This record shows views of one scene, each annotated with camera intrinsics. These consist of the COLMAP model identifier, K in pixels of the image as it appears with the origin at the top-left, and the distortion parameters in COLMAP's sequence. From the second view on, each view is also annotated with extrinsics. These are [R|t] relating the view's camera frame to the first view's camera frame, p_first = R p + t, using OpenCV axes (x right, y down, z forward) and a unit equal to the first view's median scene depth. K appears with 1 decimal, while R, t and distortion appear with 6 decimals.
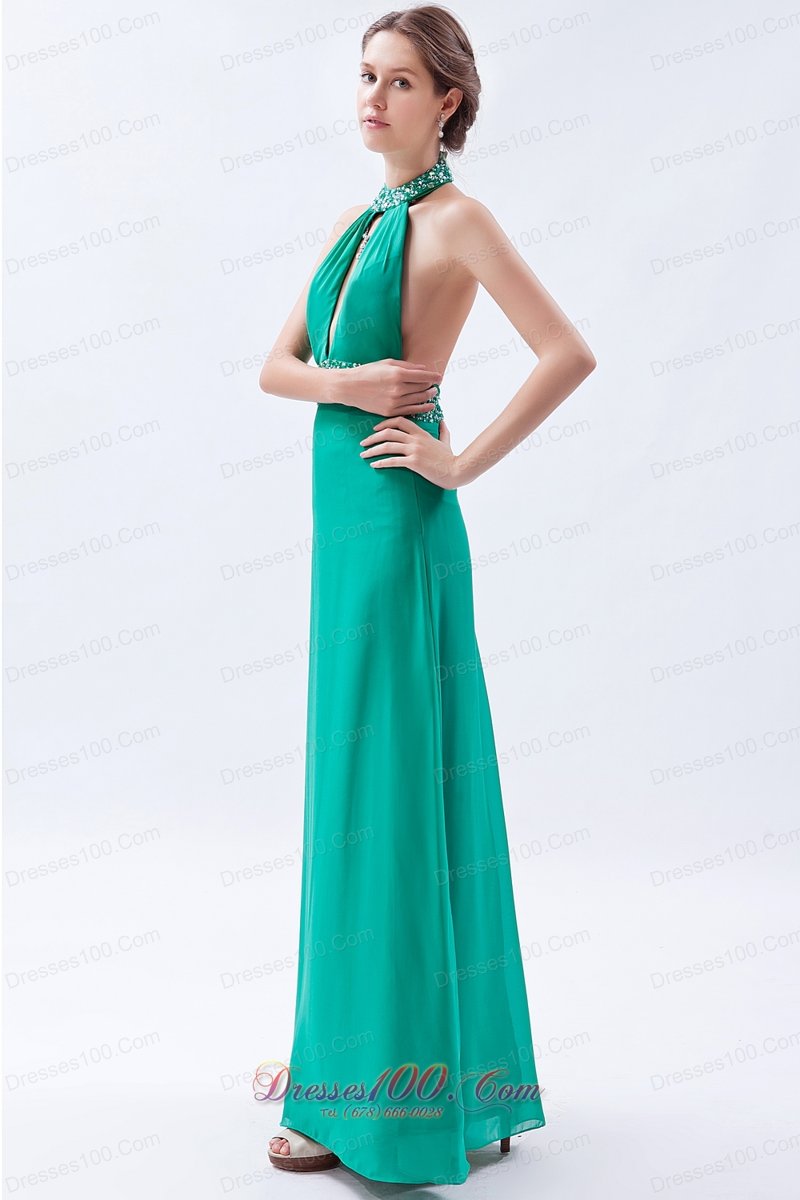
lens RADIAL K [[1906.4, 0, 400.0], [0, 1906.4, 600.0], [0, 0, 1]] dist [0.005800, -0.008552]
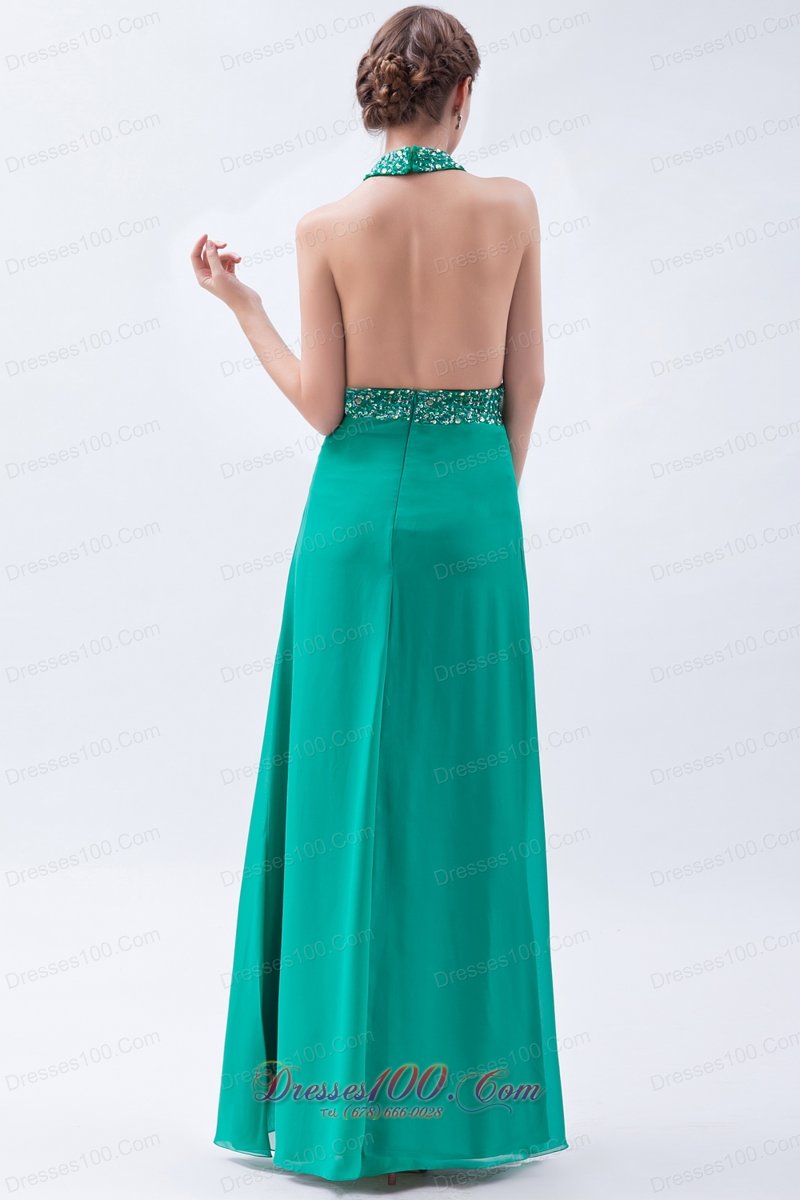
lens RADIAL K [[1907.1, 0, 400.0], [0, 1907.1, 600.0], [0, 0, 1]] dist [-0.006928, 0.015662]
pose [[1.000000, -0.000194, -0.000020, -0.000014], [0.000194, 1.000000, 0.000220, 0.213767], [0.000019, -0.000220, 1.000000, 0.000195]]
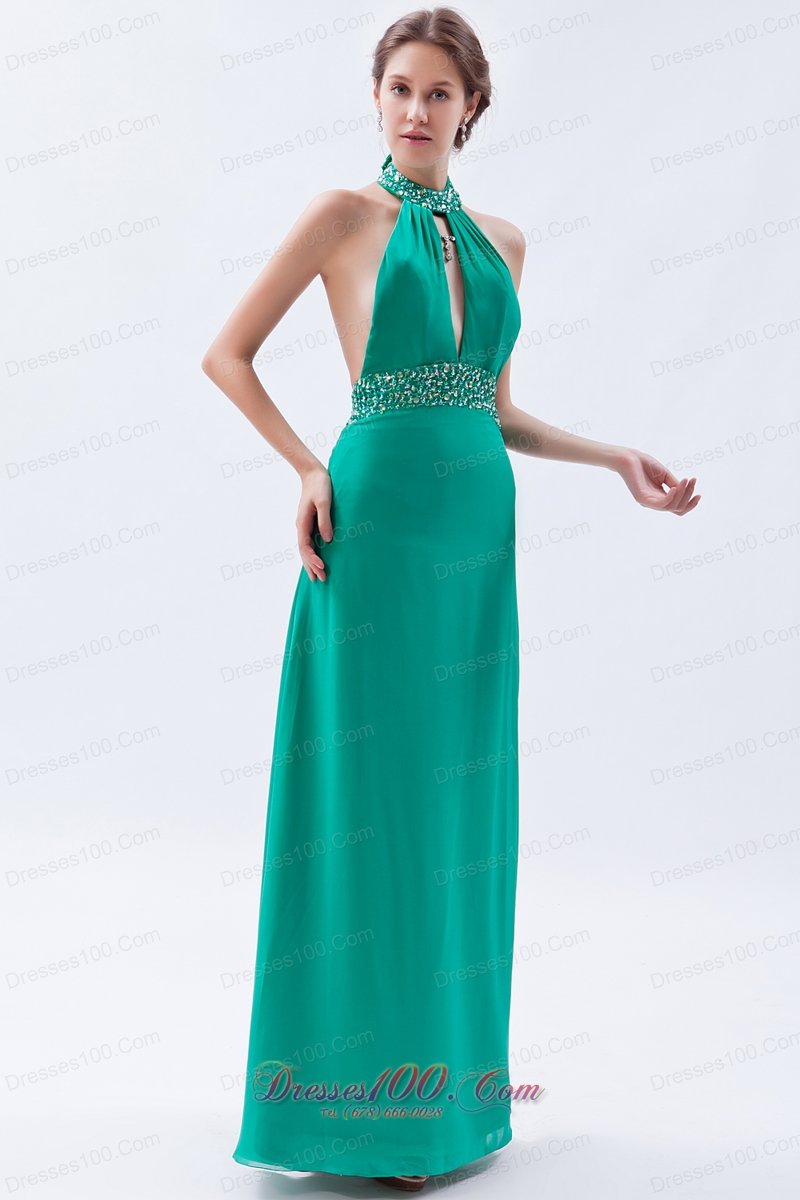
lens RADIAL K [[1906.4, 0, 400.0], [0, 1906.4, 600.0], [0, 0, 1]] dist [0.005800, -0.008552]
pose [[1.000000, -0.000085, 0.000066, -0.000035], [0.000085, 1.000000, -0.000004, 0.106944], [-0.000066, 0.000004, 1.000000, 0.000053]]
